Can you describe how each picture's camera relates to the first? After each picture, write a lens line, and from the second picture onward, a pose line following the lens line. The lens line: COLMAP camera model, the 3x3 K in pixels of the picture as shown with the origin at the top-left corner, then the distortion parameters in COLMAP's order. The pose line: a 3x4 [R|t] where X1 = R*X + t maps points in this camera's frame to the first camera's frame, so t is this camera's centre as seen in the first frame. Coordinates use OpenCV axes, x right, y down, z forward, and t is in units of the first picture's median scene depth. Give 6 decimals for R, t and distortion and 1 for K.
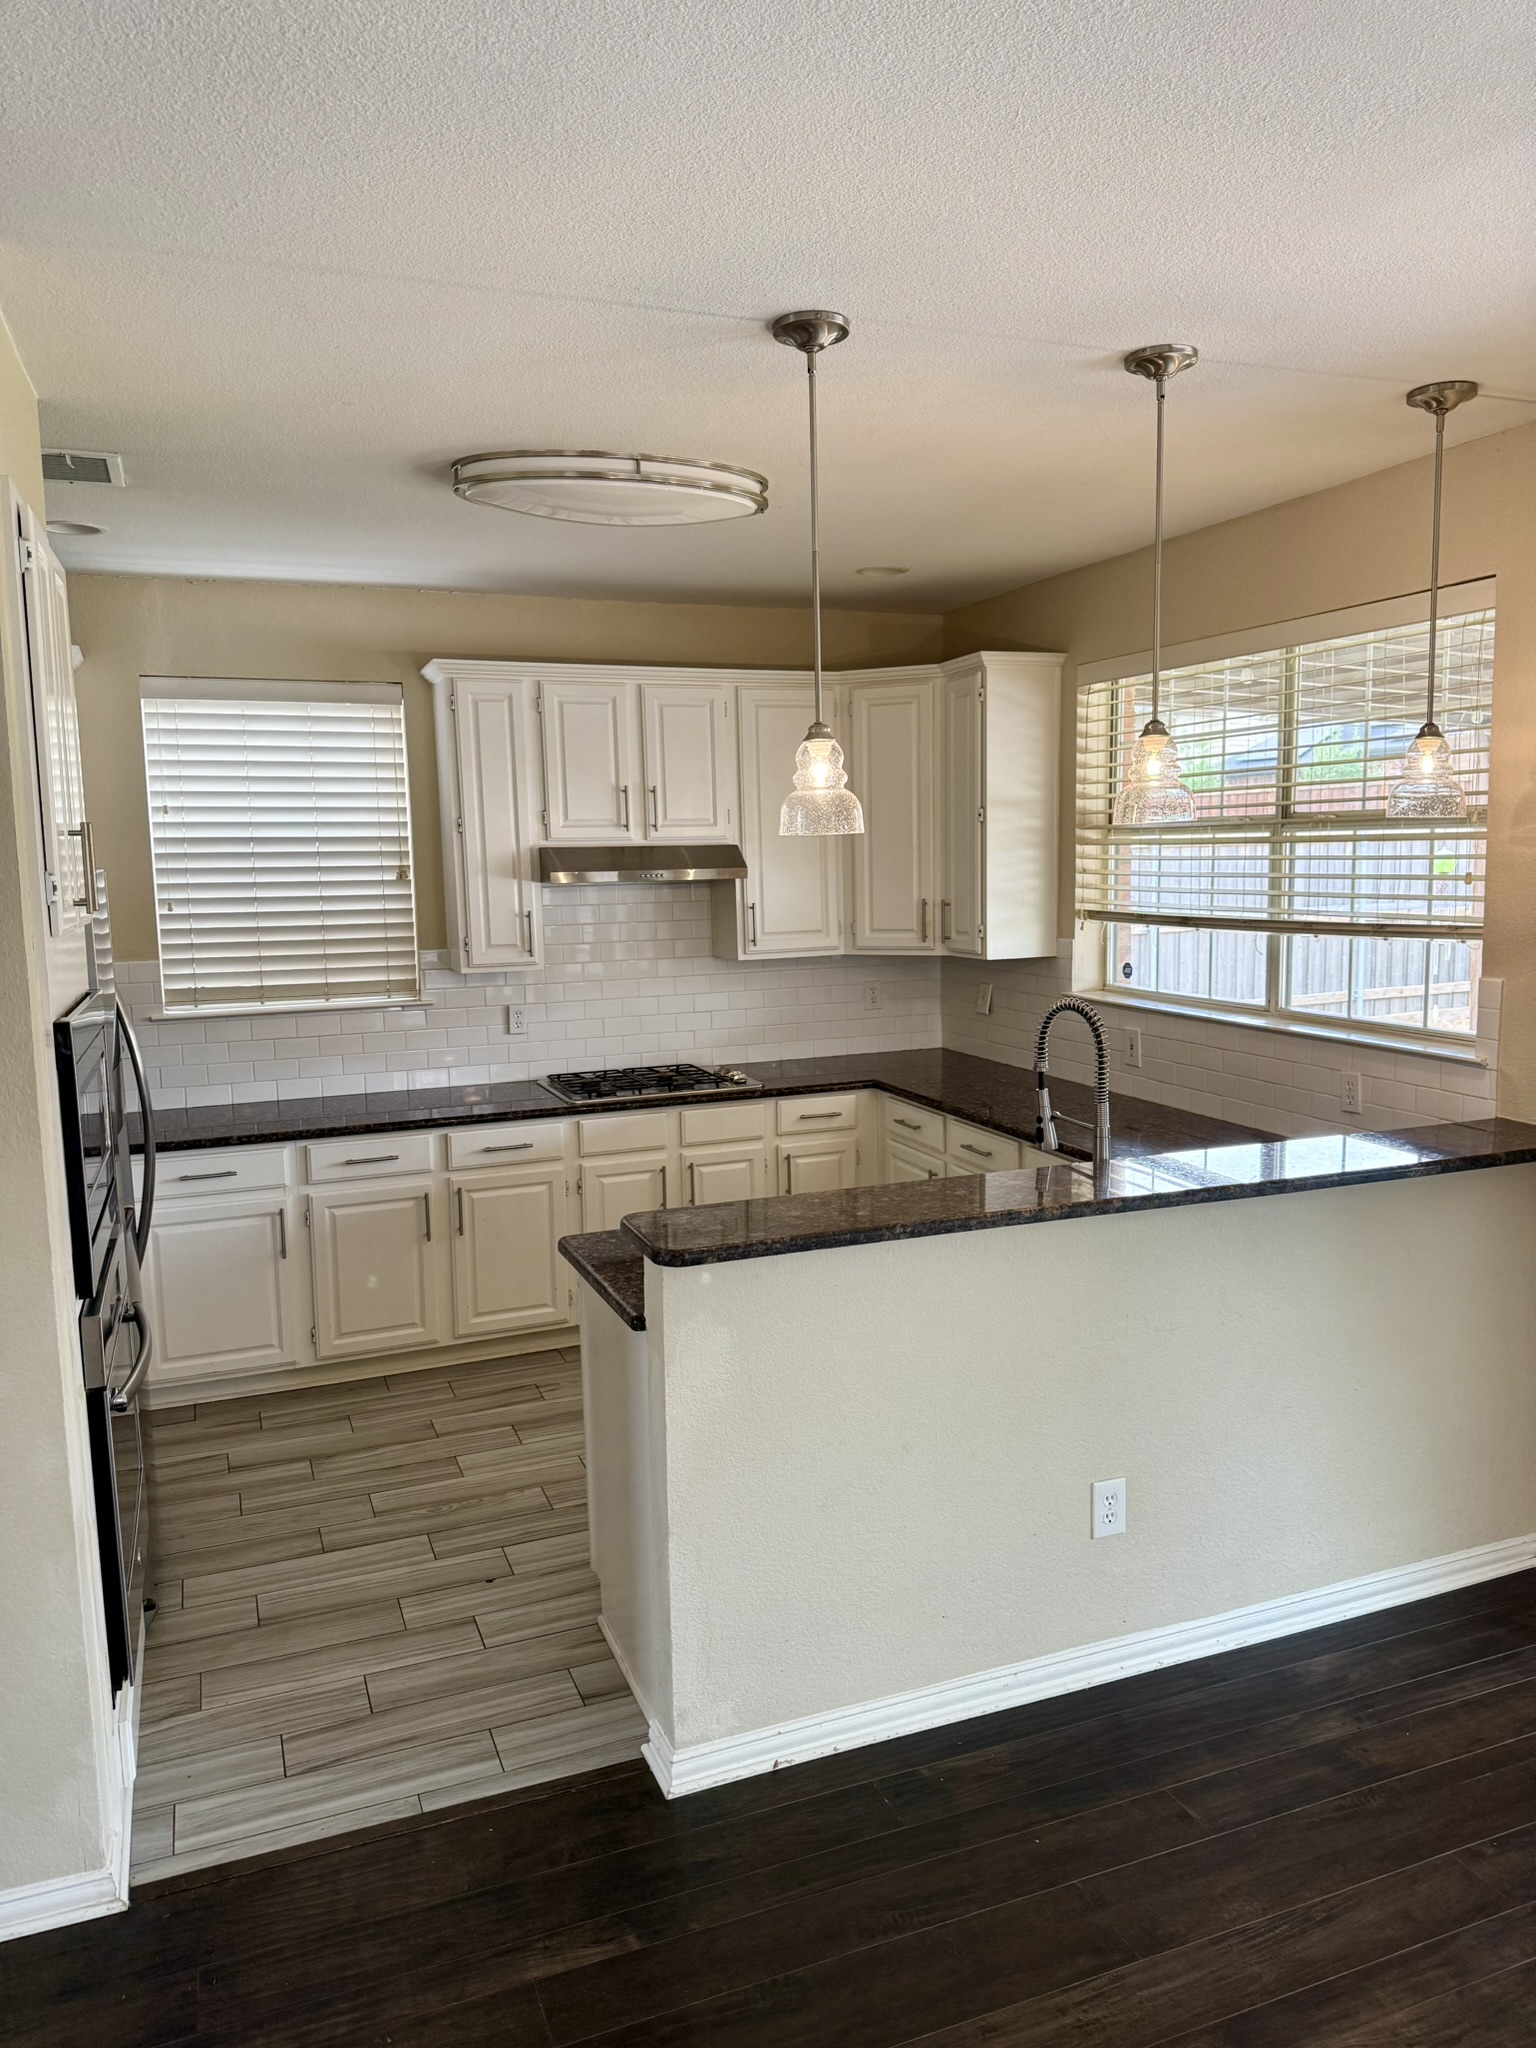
lens RADIAL K [[1439.8, 0, 770.0], [0, 1439.8, 1030.0], [0, 0, 1]] dist [-0.011669, -0.023339]
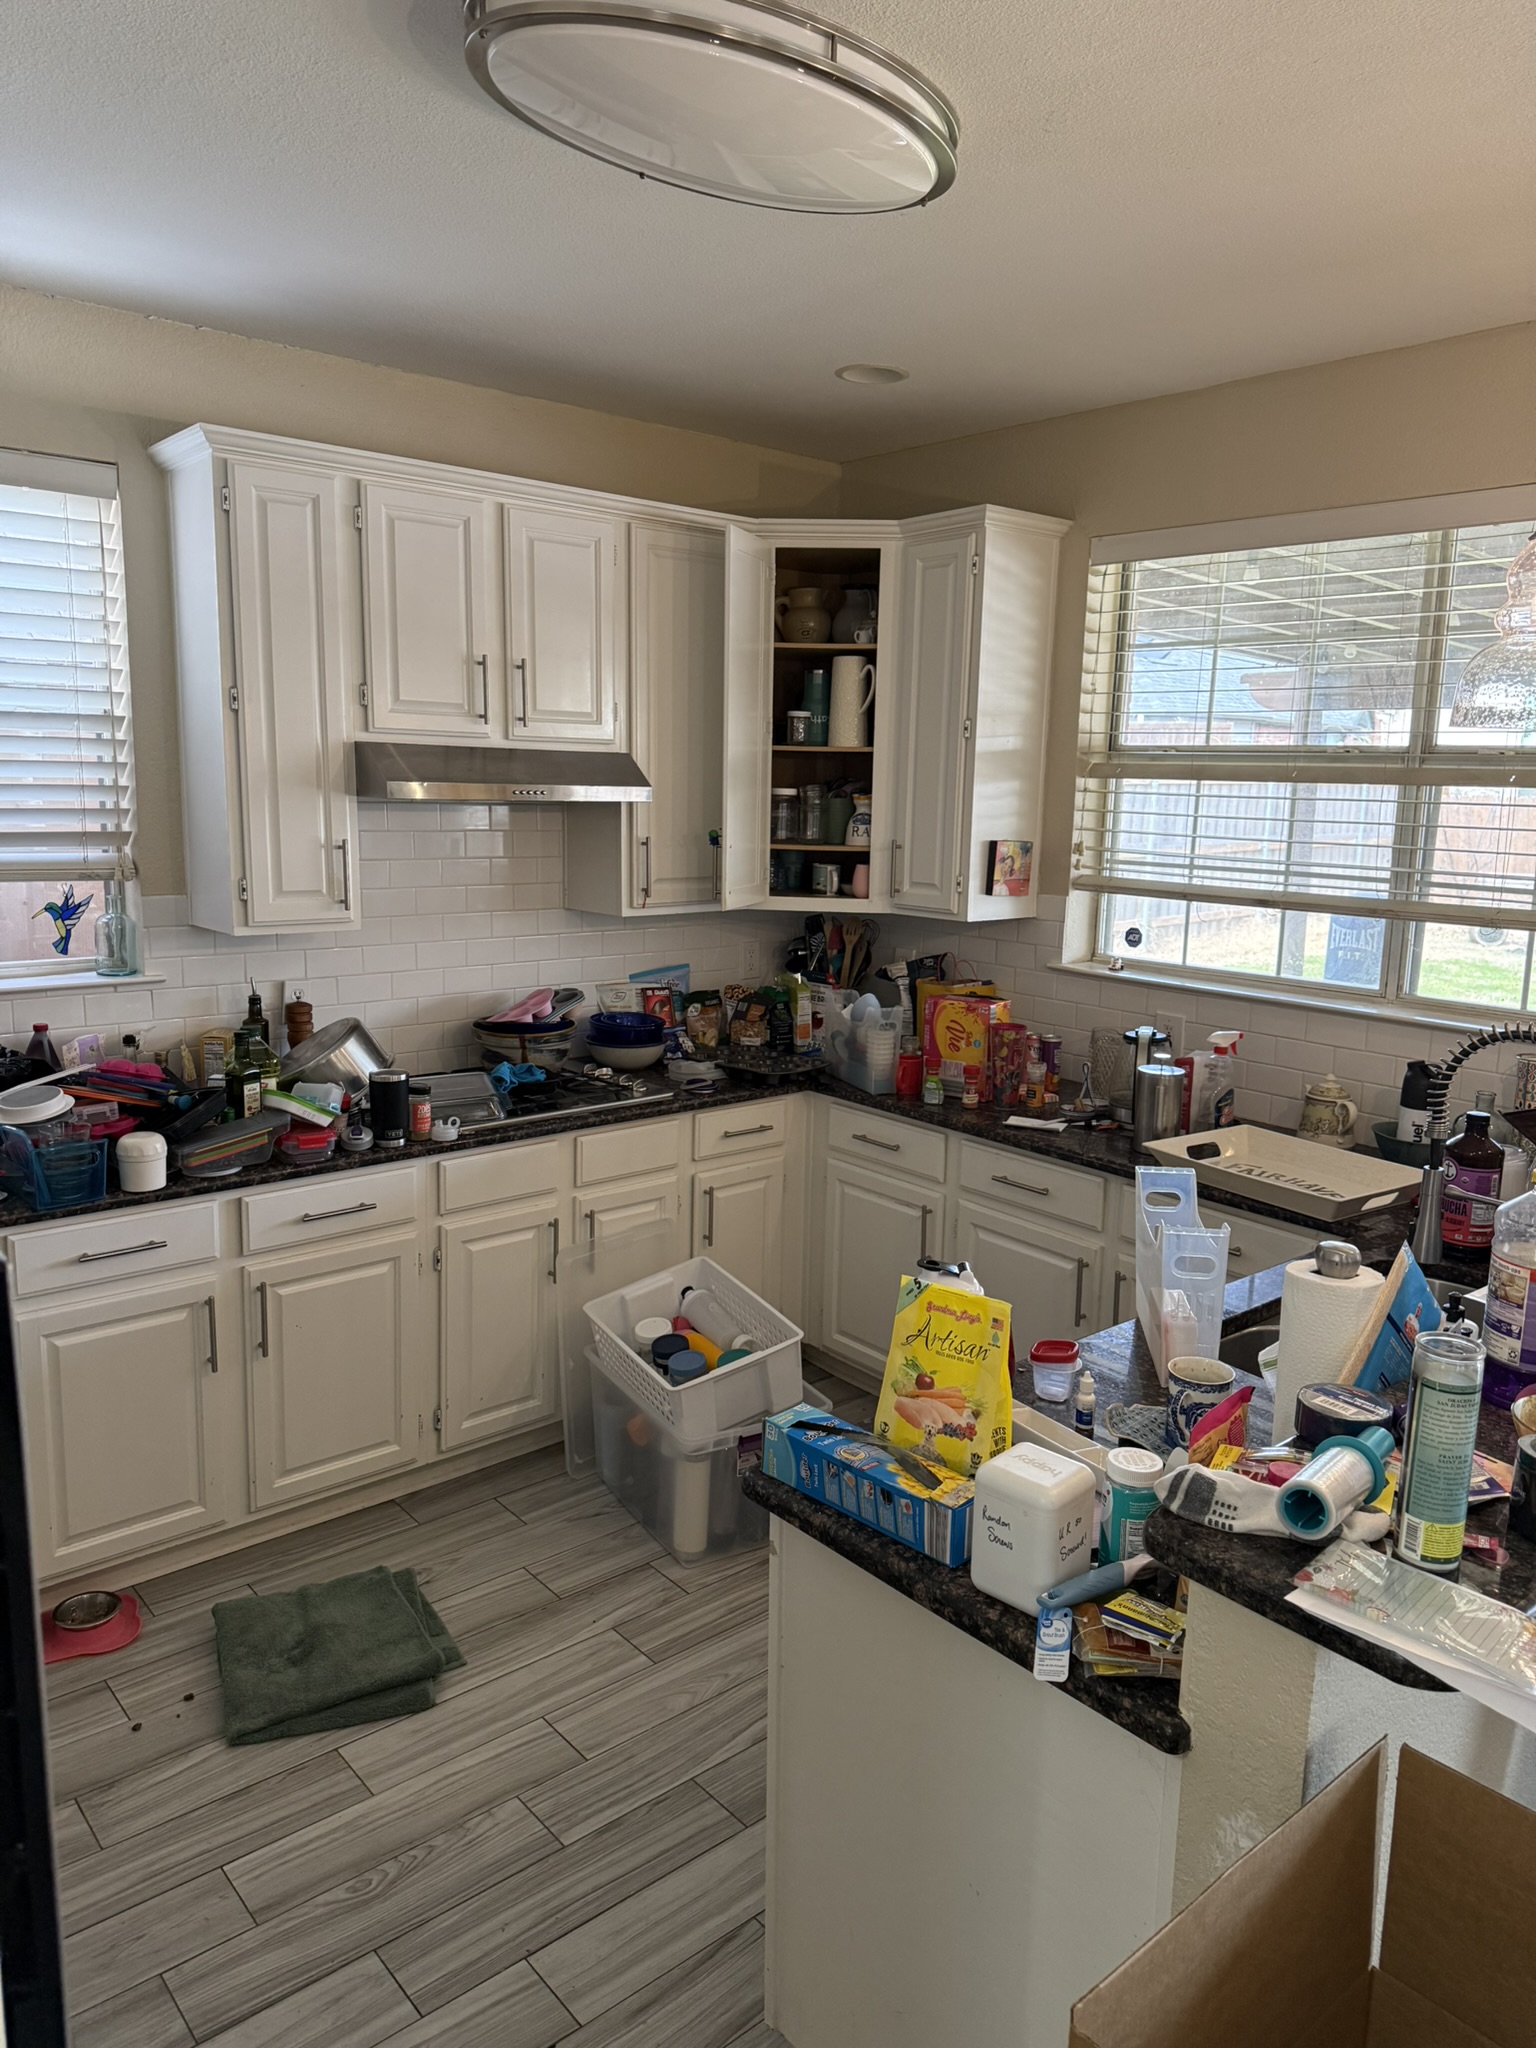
lens RADIAL K [[1439.8, 0, 772.1], [0, 1439.8, 1021.6], [0, 0, 1]] dist [-0.011669, -0.023339]
pose [[0.942017, -0.014664, 0.335246, -0.203745], [-0.001492, 0.998852, 0.047882, -0.032376], [-0.335563, -0.045605, 0.940913, 0.322806]]
